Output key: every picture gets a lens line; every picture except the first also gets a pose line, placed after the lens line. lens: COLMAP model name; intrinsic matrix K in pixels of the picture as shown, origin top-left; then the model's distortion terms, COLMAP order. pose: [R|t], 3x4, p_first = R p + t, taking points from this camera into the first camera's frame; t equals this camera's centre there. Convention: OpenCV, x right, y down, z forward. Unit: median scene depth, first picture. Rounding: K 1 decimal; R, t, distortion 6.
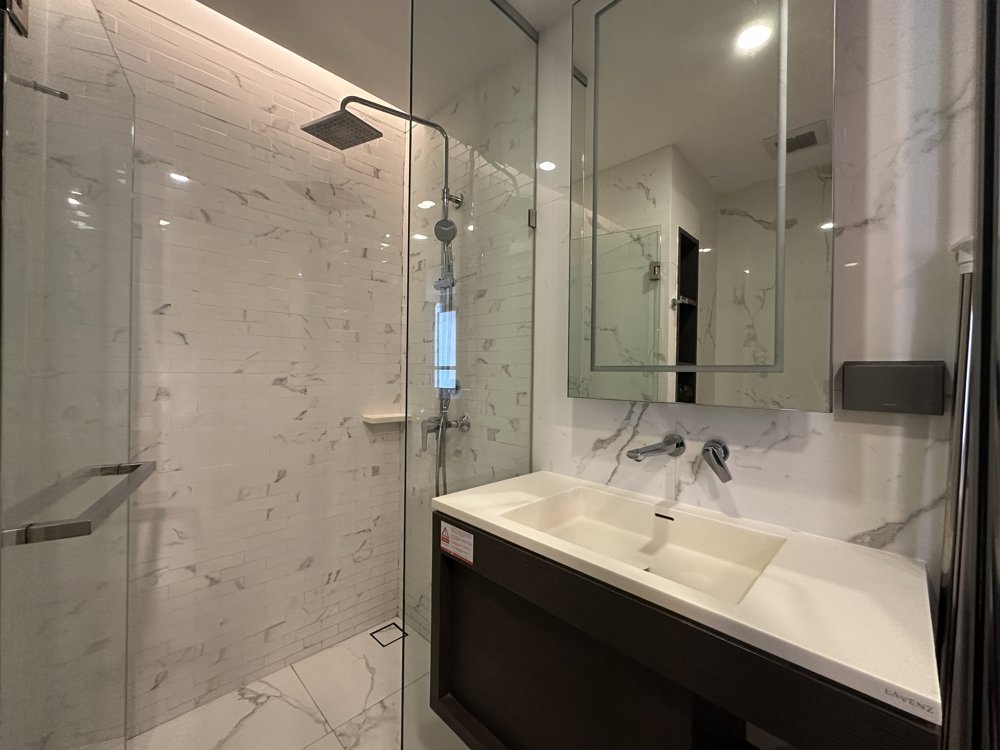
lens RADIAL K [[399.4, 0, 500.2], [0, 399.4, 373.6], [0, 0, 1]] dist [-0.004580, 0.001058]
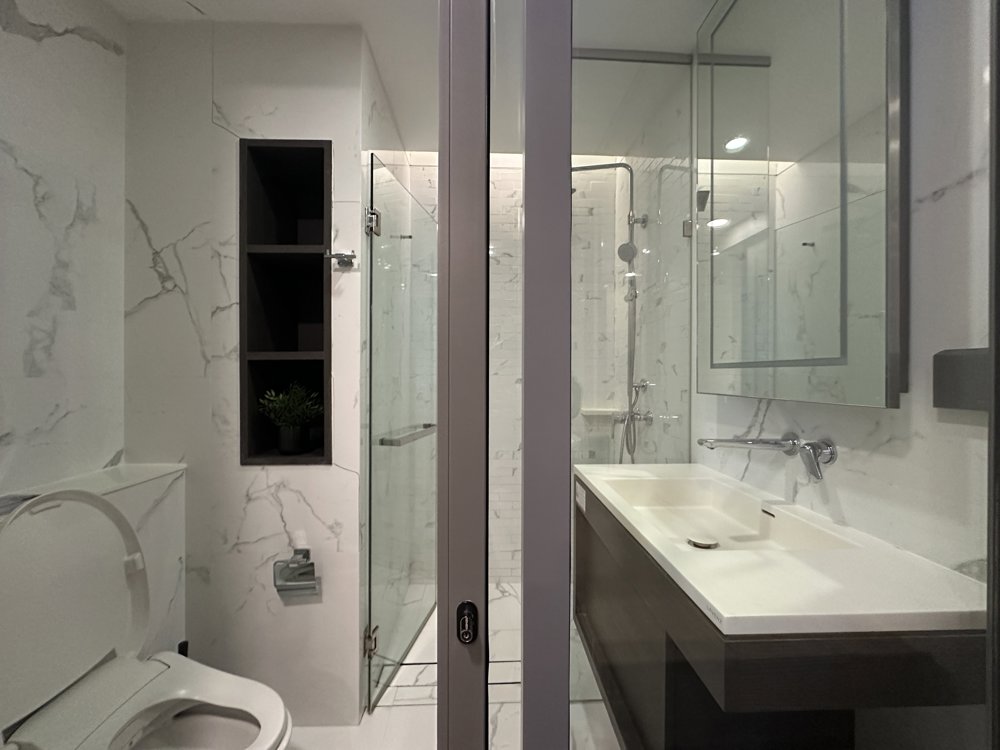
lens RADIAL K [[399.4, 0, 498.1], [0, 399.4, 373.7], [0, 0, 1]] dist [-0.004580, 0.001058]
pose [[0.738744, -0.013997, -0.673841, 0.570343], [0.007972, 0.999896, -0.012030, 0.016955], [0.673939, 0.003515, 0.738778, -0.184162]]
